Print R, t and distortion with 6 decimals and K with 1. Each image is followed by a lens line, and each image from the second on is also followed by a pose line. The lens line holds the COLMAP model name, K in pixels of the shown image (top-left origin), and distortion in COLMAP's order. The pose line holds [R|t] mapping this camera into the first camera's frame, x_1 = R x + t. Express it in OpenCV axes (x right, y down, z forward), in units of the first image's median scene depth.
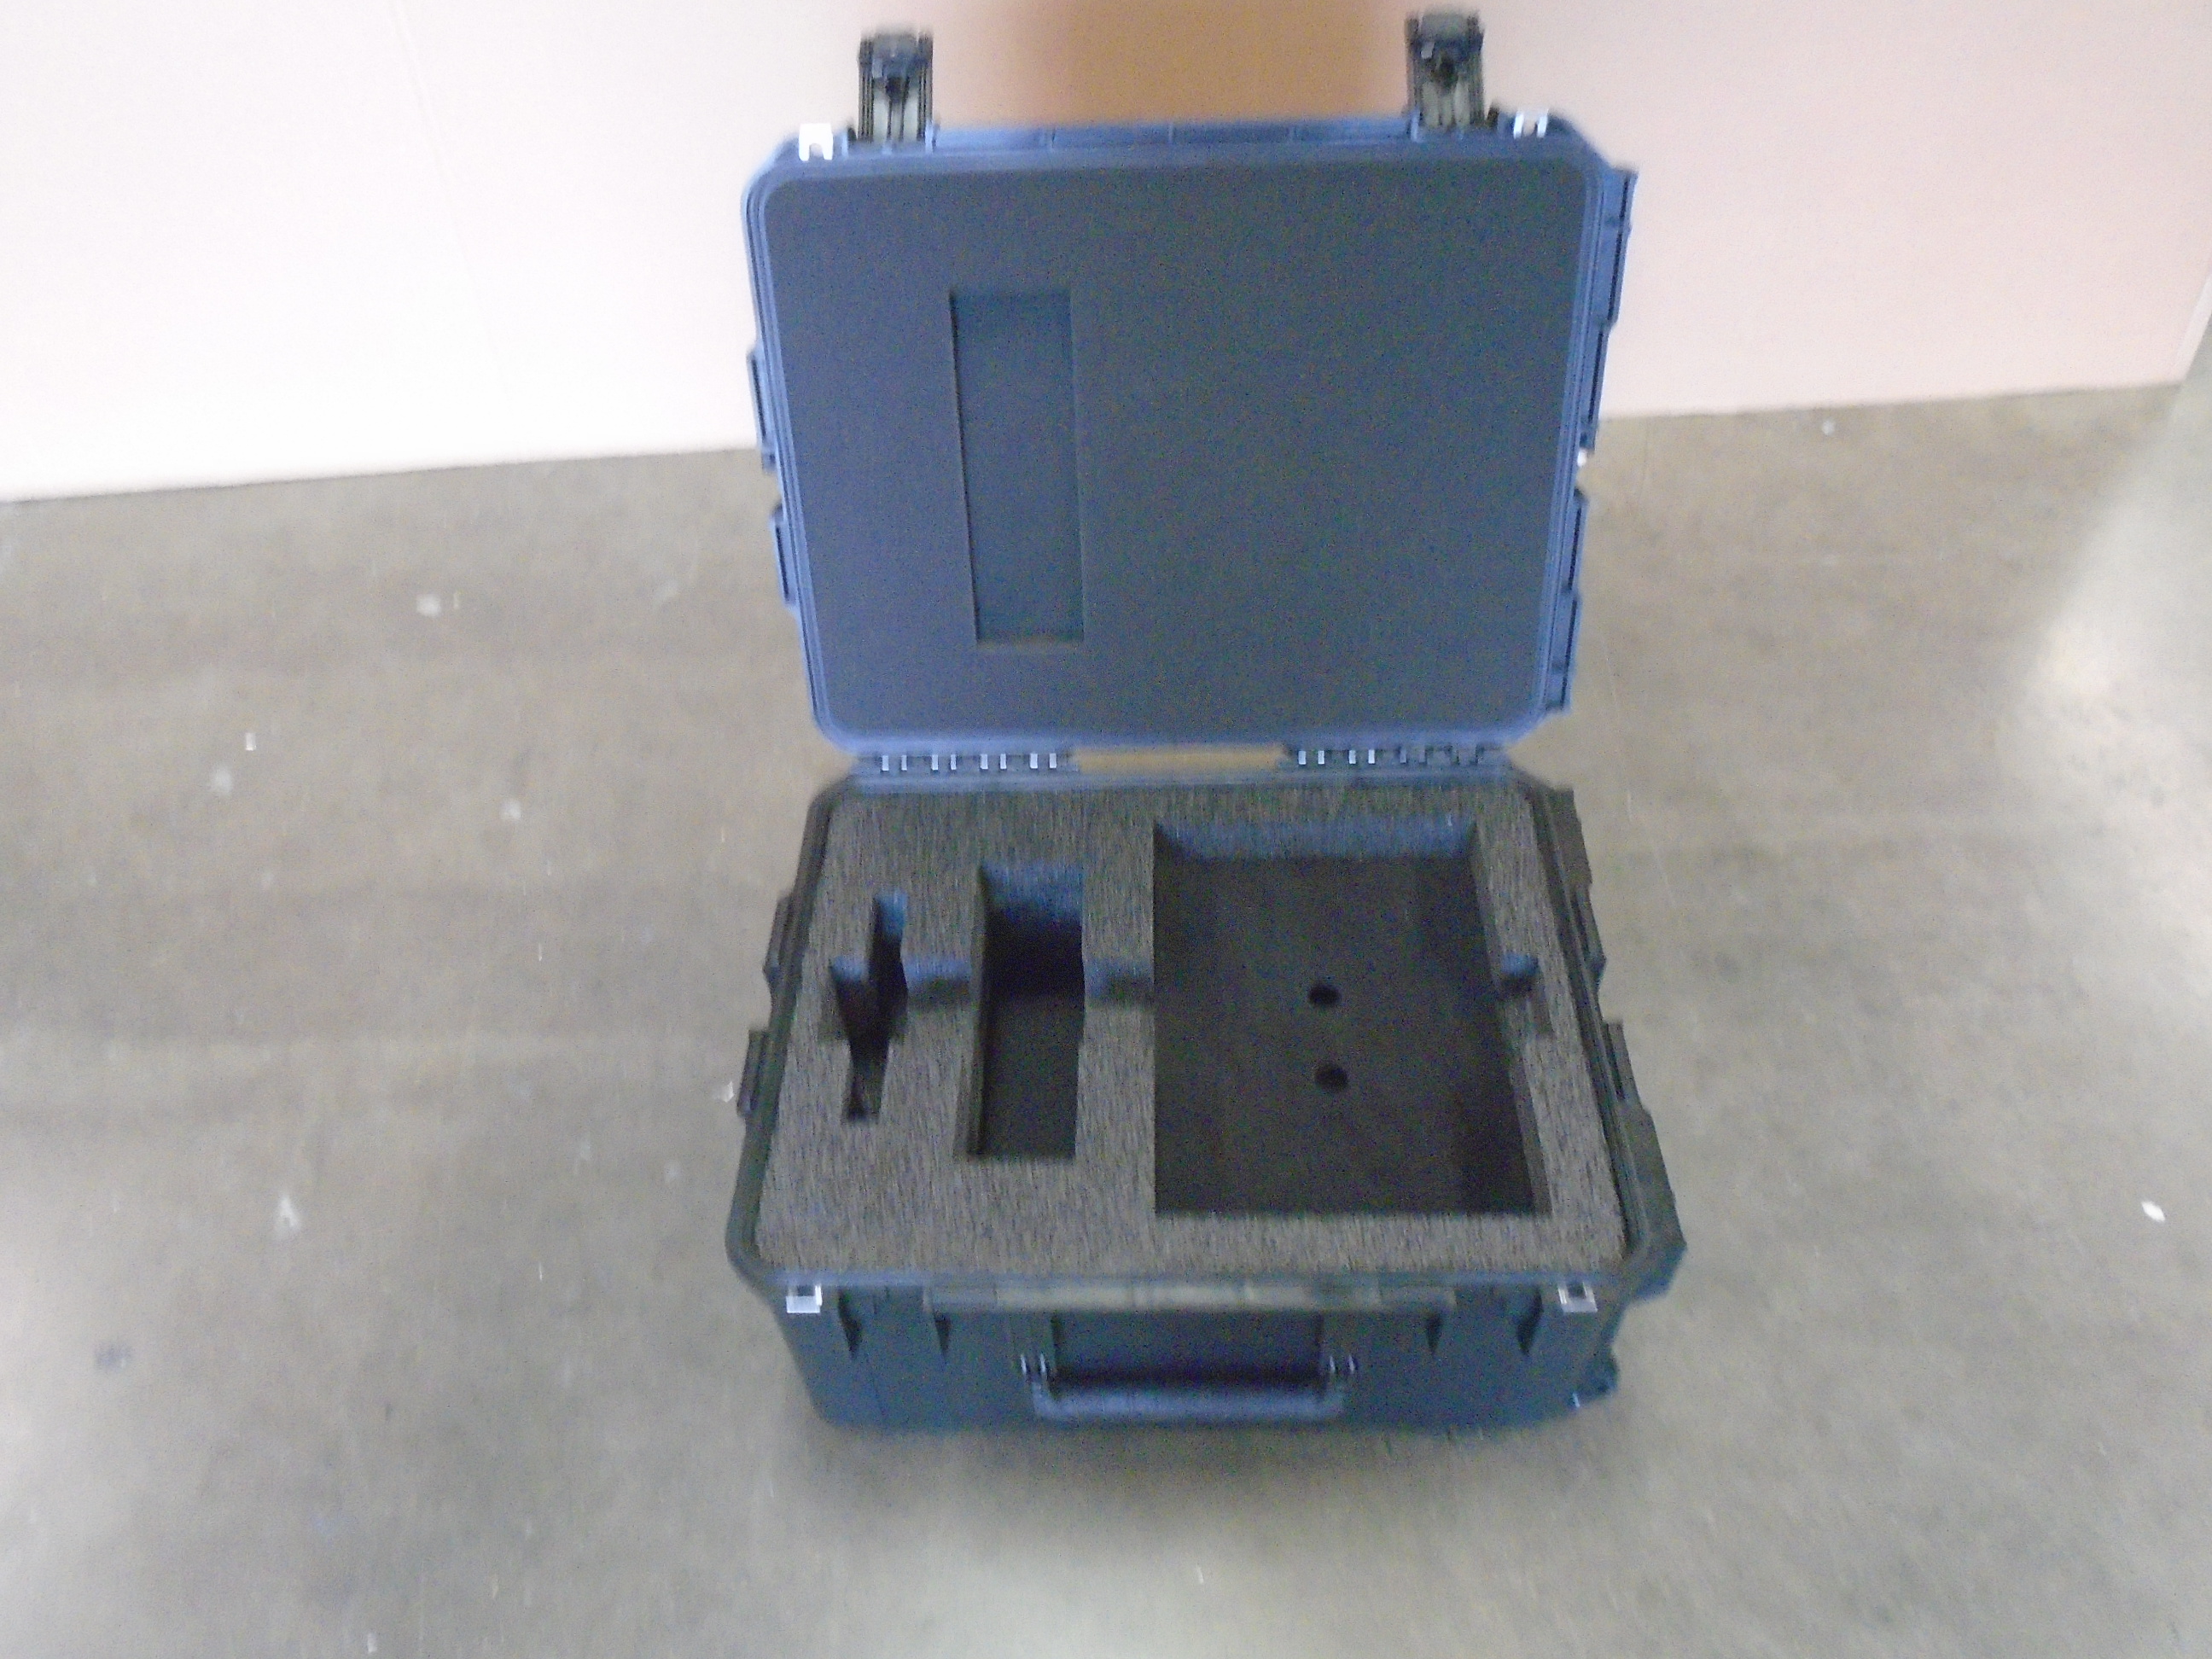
lens RADIAL K [[1781.9, 0, 1106.0], [0, 1781.9, 829.5], [0, 0, 1]] dist [-0.006610, -0.005669]
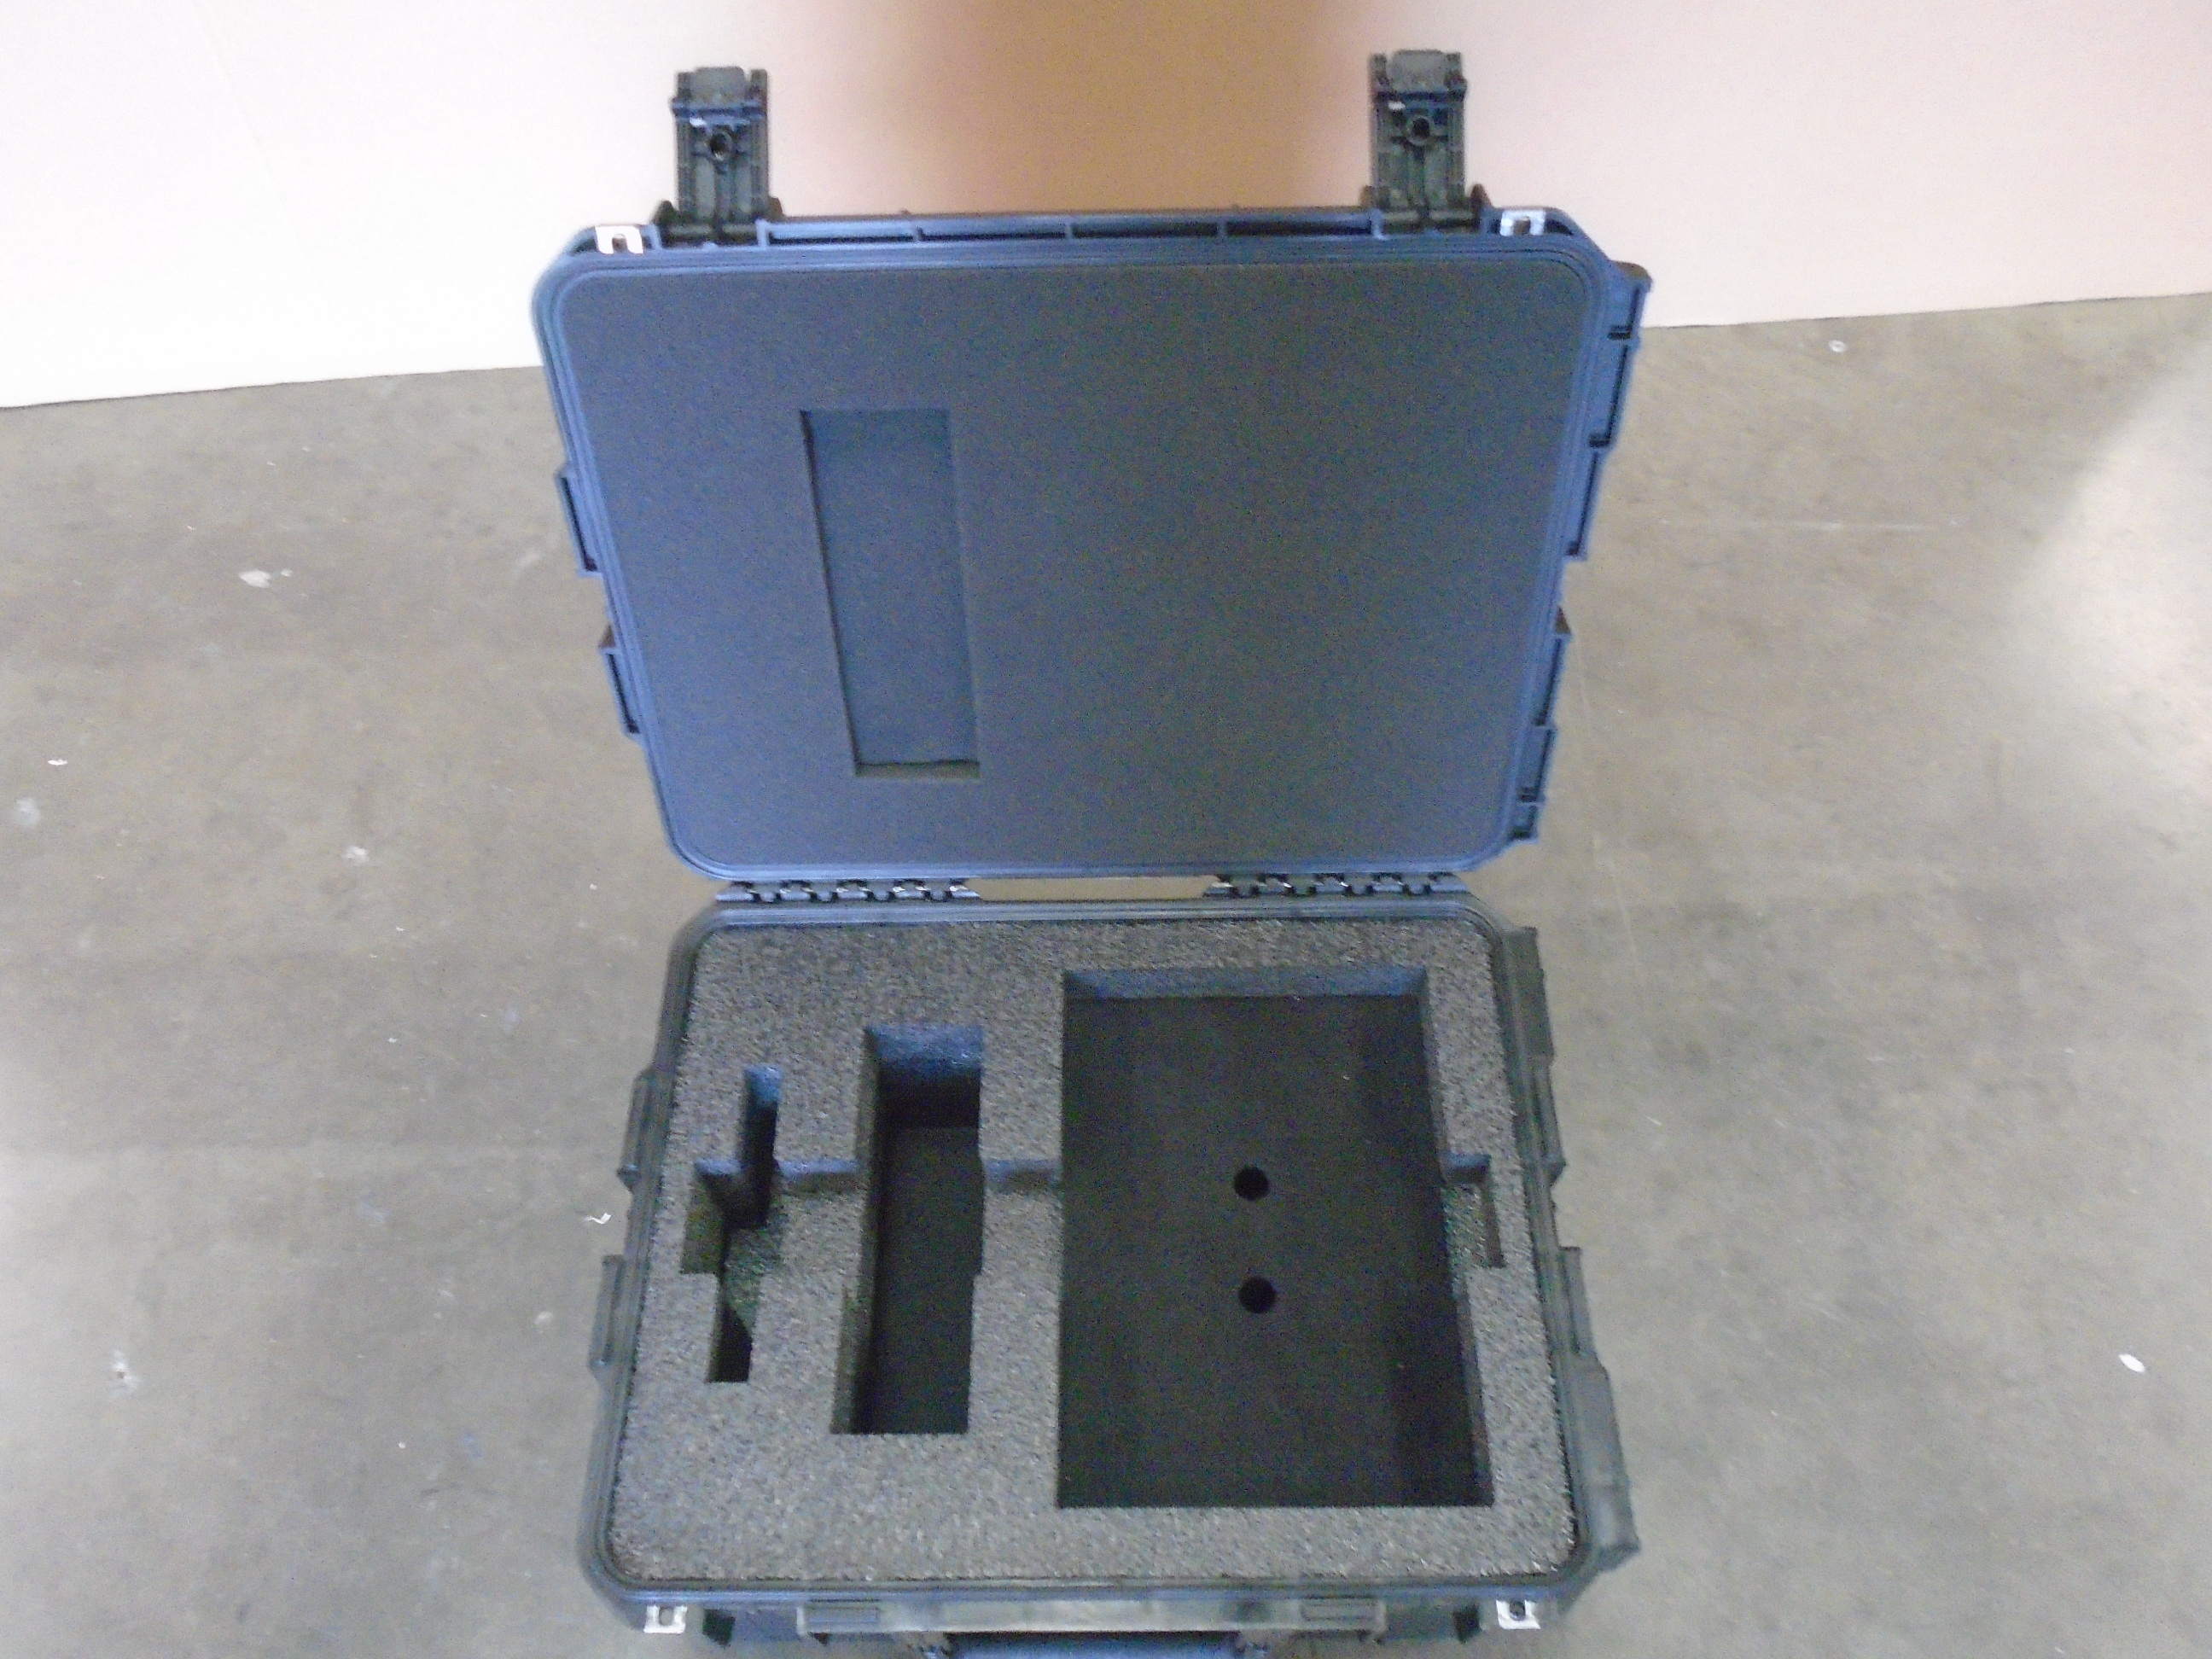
lens RADIAL K [[1774.1, 0, 1105.4], [0, 1774.1, 859.2], [0, 0, 1]] dist [-0.008578, 0.000758]
pose [[0.999670, -0.006321, 0.024907, 0.027849], [0.001531, 0.982198, 0.187843, -0.235966], [-0.025651, -0.187742, 0.981883, 0.156119]]
